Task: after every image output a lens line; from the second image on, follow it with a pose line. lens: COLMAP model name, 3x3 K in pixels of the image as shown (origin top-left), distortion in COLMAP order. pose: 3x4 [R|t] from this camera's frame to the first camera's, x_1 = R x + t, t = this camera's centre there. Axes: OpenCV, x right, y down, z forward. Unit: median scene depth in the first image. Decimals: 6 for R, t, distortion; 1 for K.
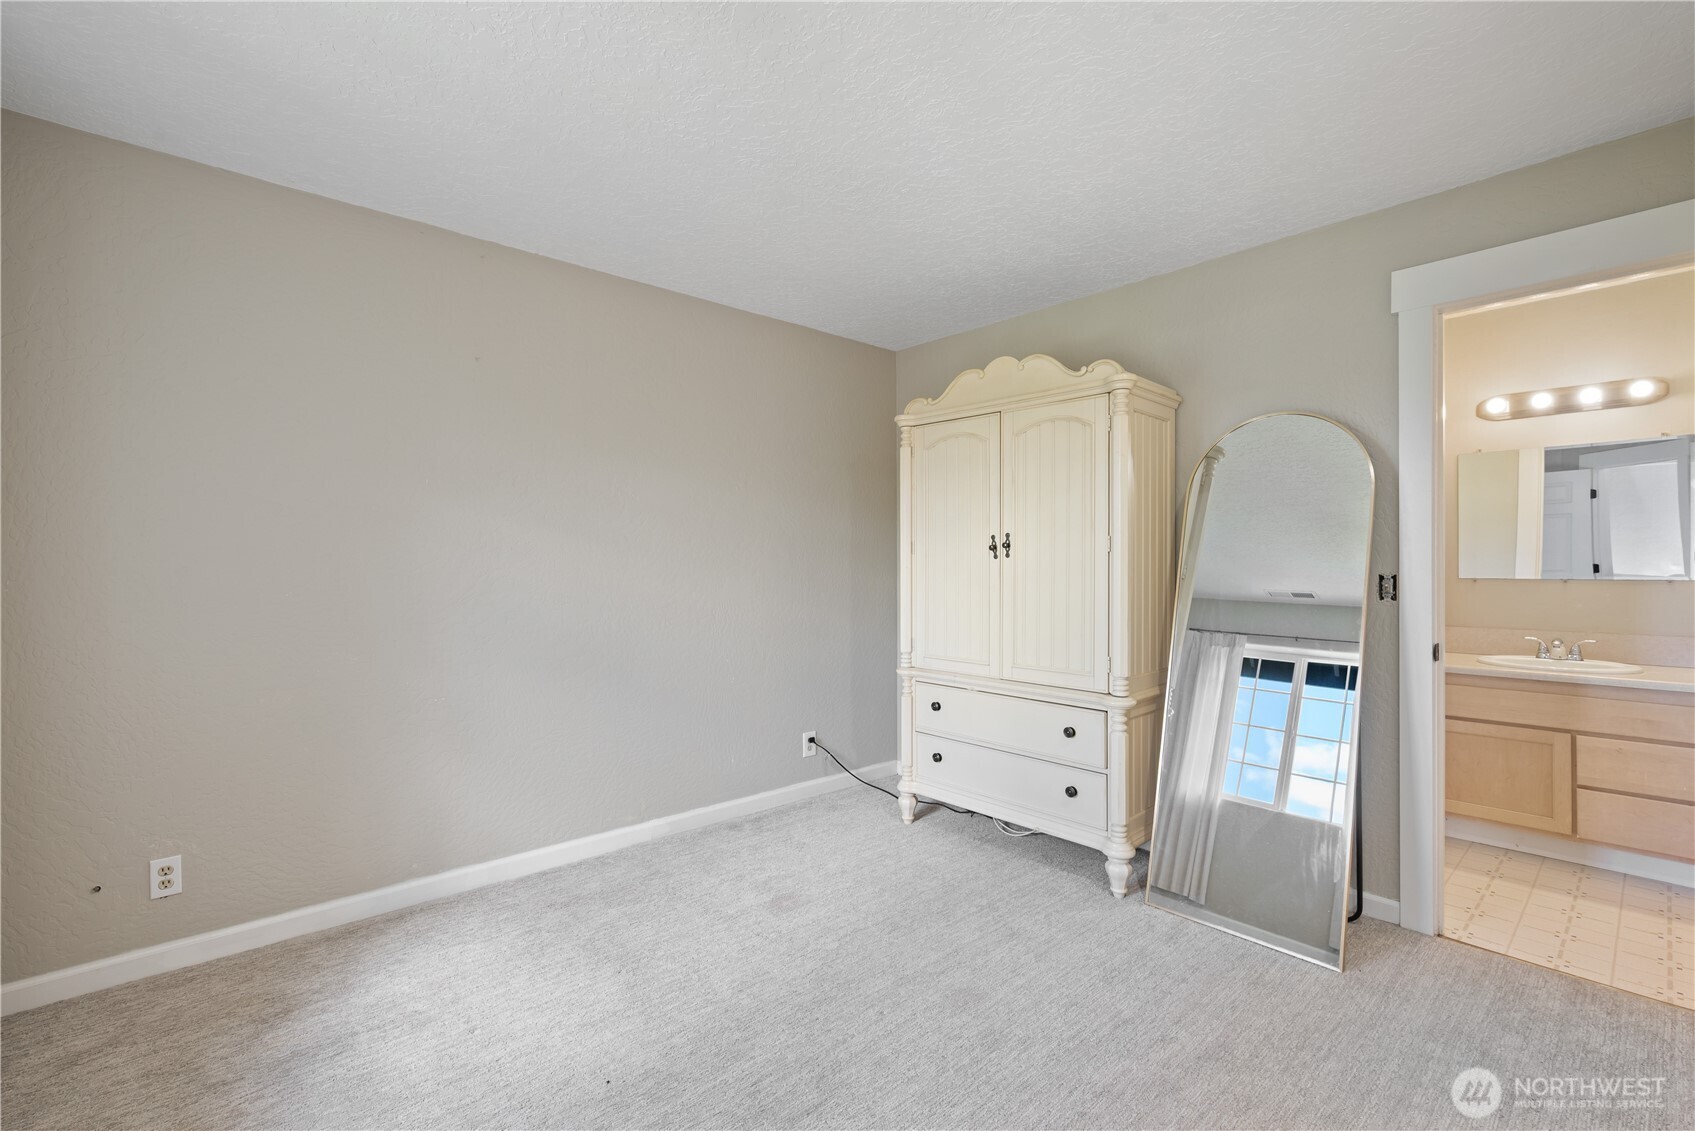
lens RADIAL K [[714.8, 0, 850.5], [0, 714.8, 559.7], [0, 0, 1]] dist [-0.000625, 0.000197]
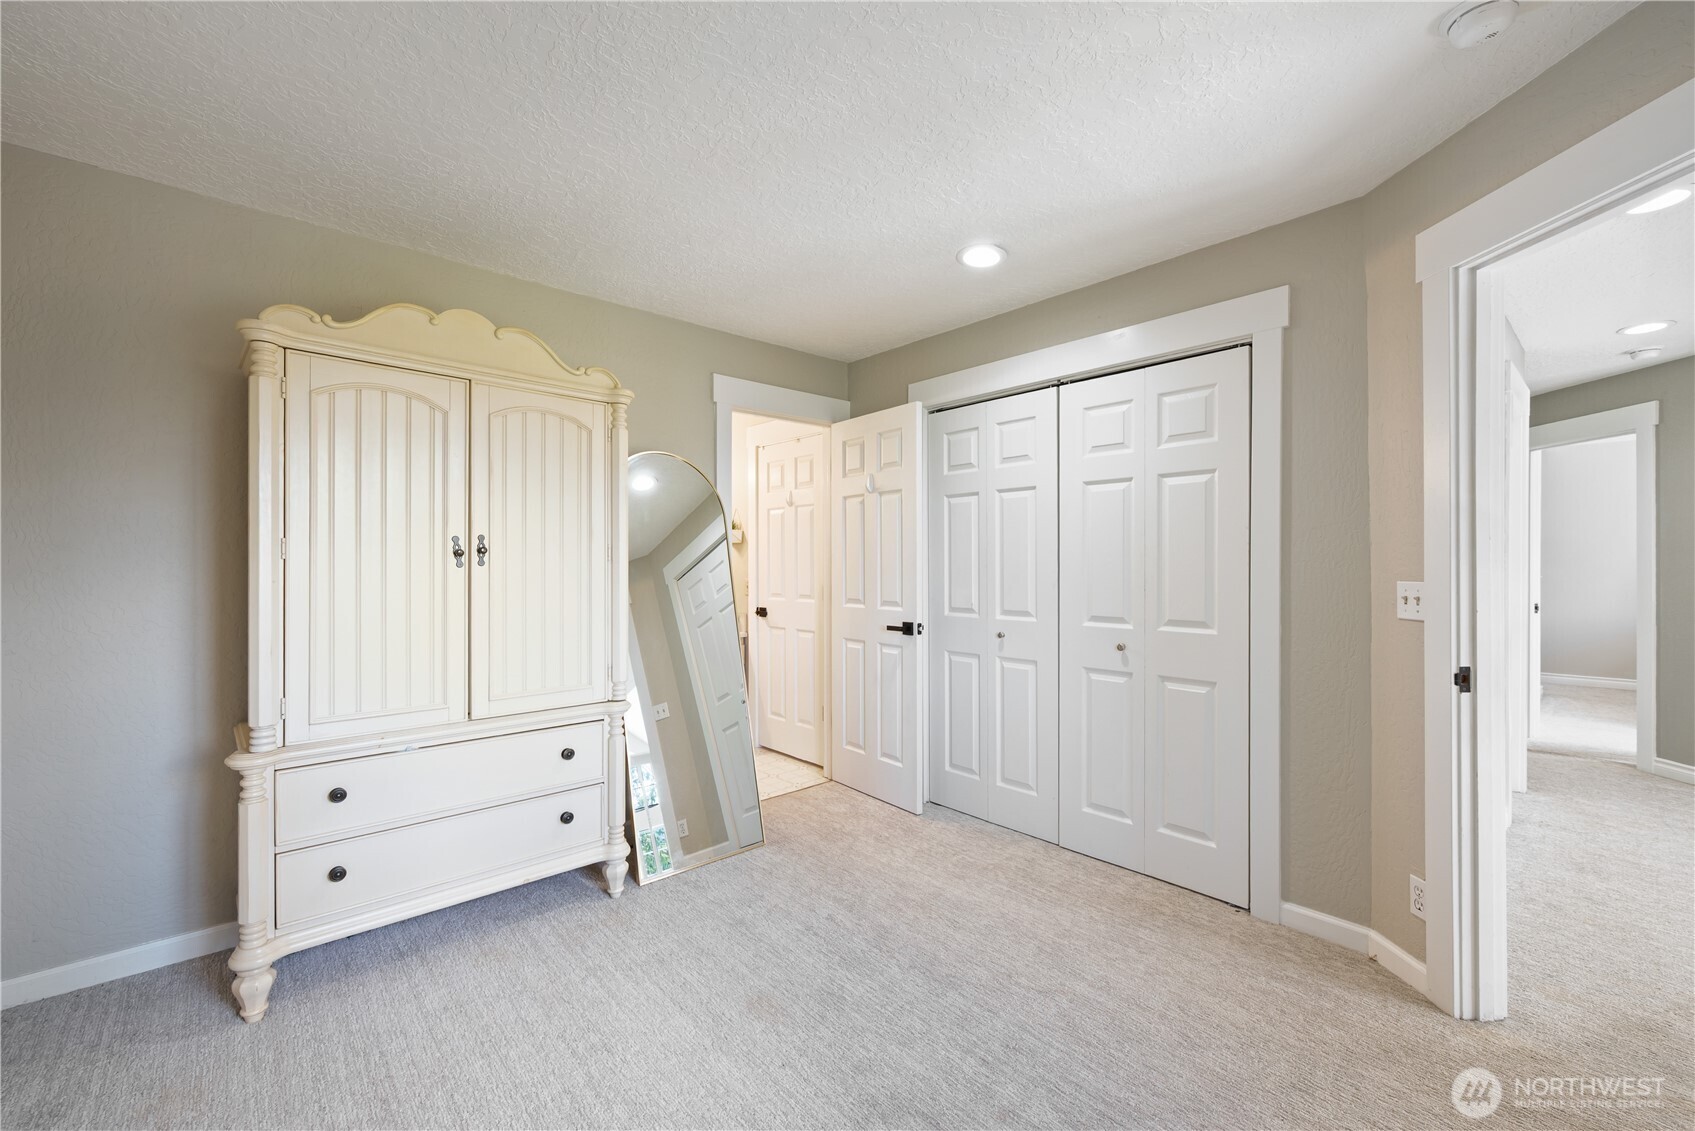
lens RADIAL K [[668.2, 0, 854.3], [0, 668.2, 565.0], [0, 0, 1]] dist [0.000443, 0.000017]
pose [[0.034576, 0.004812, 0.999390, -0.513481], [0.004631, 0.999977, -0.004975, 0.001637], [-0.999391, 0.004800, 0.034553, 0.557222]]
